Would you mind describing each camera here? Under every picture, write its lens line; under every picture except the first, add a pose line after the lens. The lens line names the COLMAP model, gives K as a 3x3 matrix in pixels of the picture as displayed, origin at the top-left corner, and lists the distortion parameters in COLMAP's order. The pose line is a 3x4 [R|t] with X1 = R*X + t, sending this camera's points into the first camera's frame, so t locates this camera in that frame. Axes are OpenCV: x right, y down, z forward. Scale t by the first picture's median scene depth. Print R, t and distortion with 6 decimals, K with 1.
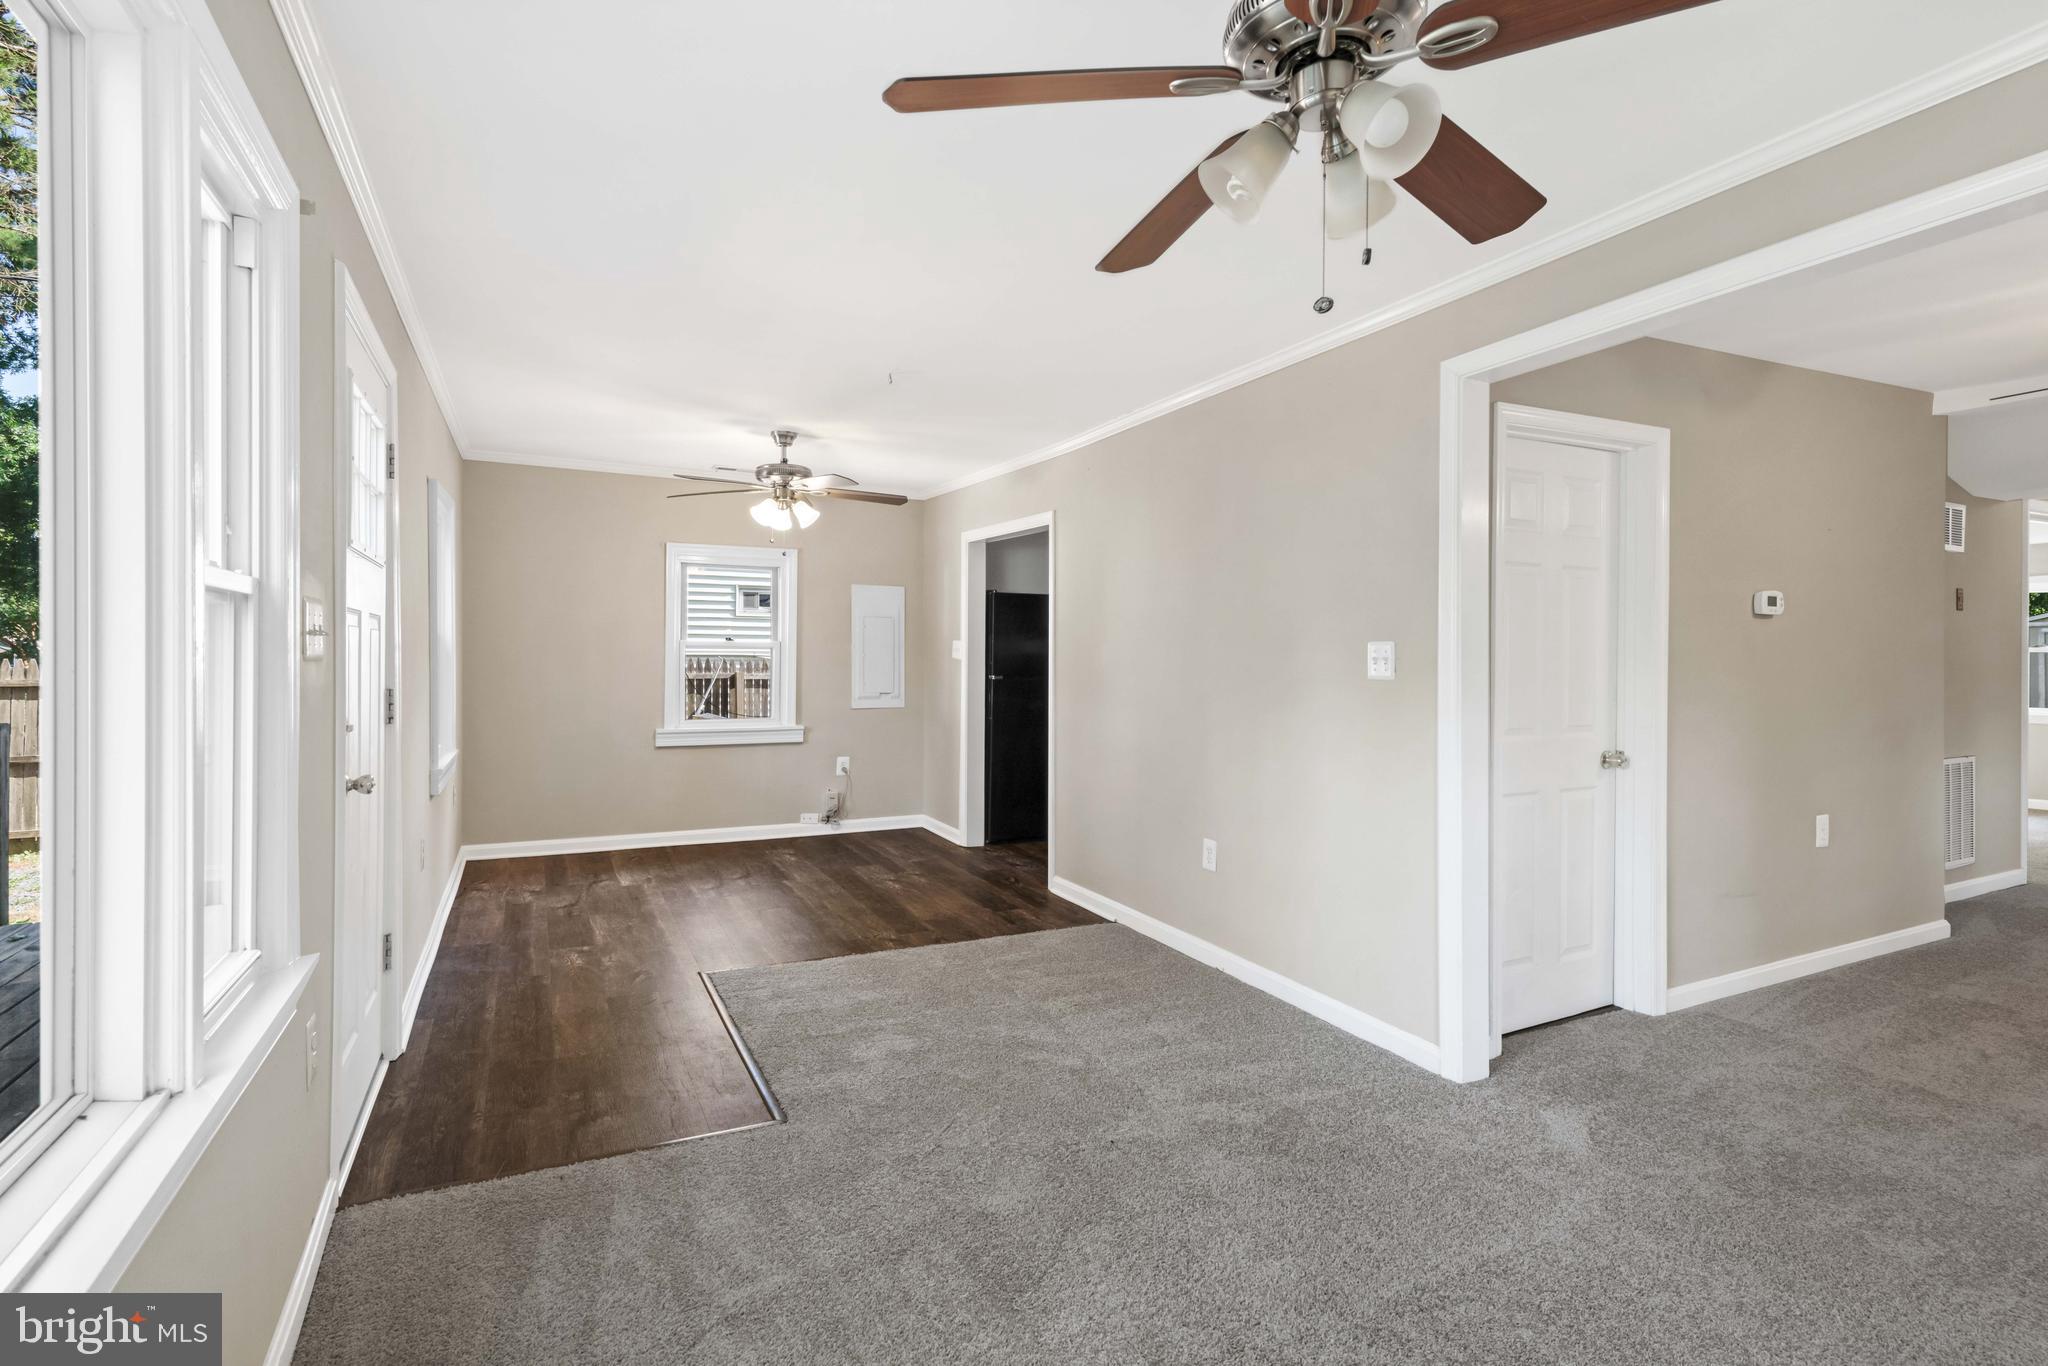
lens RADIAL K [[993.7, 0, 1031.6], [0, 993.7, 654.2], [0, 0, 1]] dist [0.011663, -0.000736]
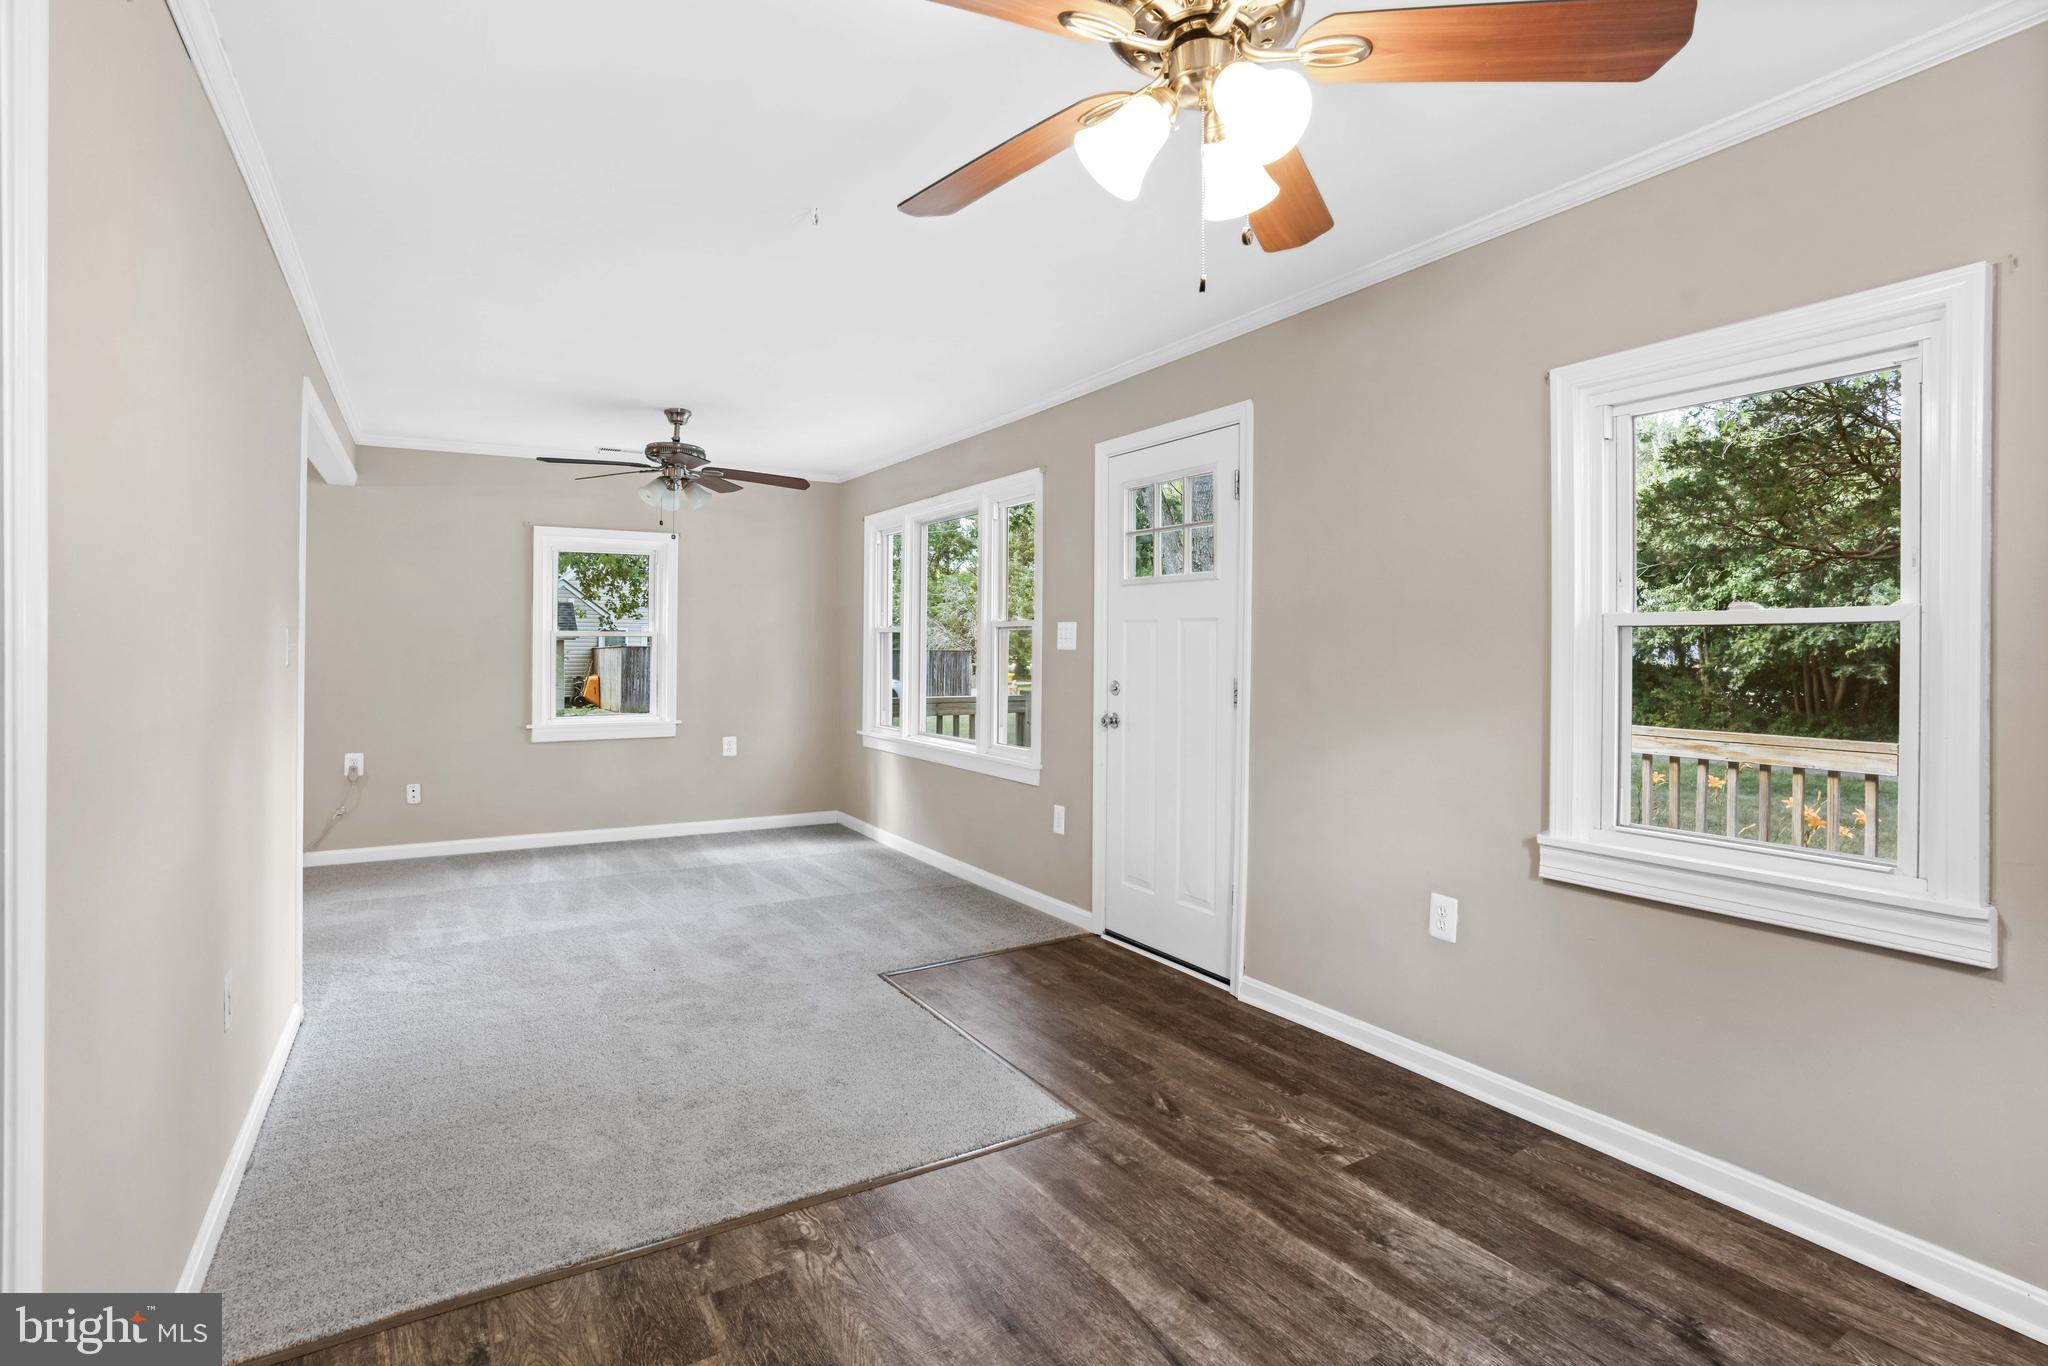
lens RADIAL K [[1009.3, 0, 1019.8], [0, 1009.3, 662.3], [0, 0, 1]] dist [-0.073048, 0.036181]
pose [[-0.997310, -0.006780, -0.072981, -0.257997], [-0.008111, 0.999806, 0.017951, -0.002801], [0.072845, 0.018495, -0.997172, 1.844353]]
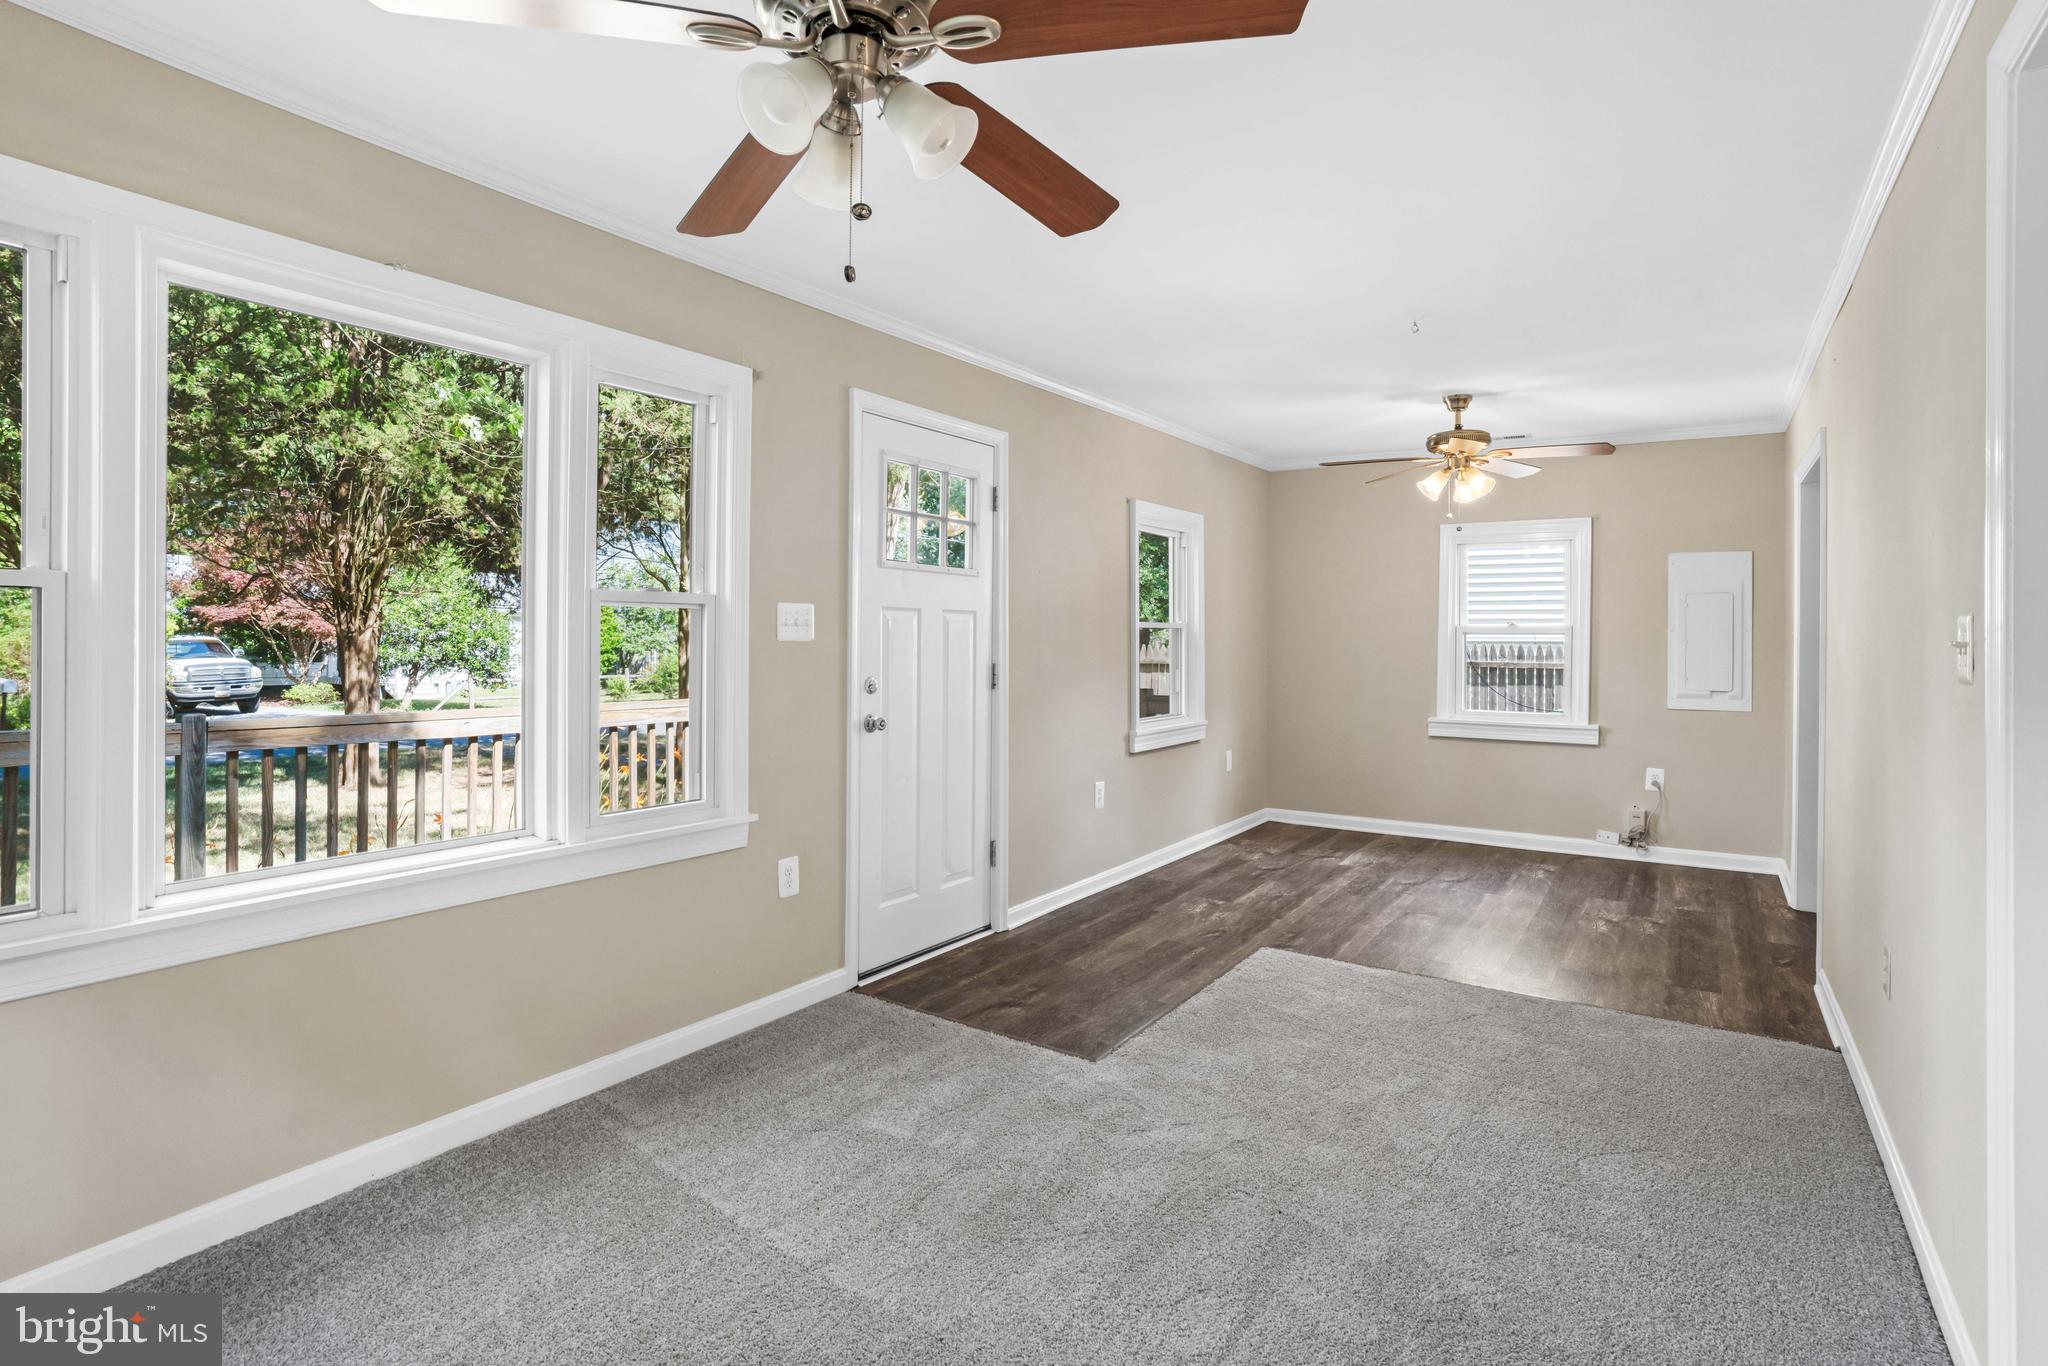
lens RADIAL K [[1046.8, 0, 1019.0], [0, 1046.8, 636.8], [0, 0, 1]] dist [-0.074533, 0.041383]
pose [[0.494706, -0.000231, -0.869061, 0.536165], [-0.004338, 0.999987, -0.002735, 0.001950], [0.869050, 0.005123, 0.494698, 0.270072]]
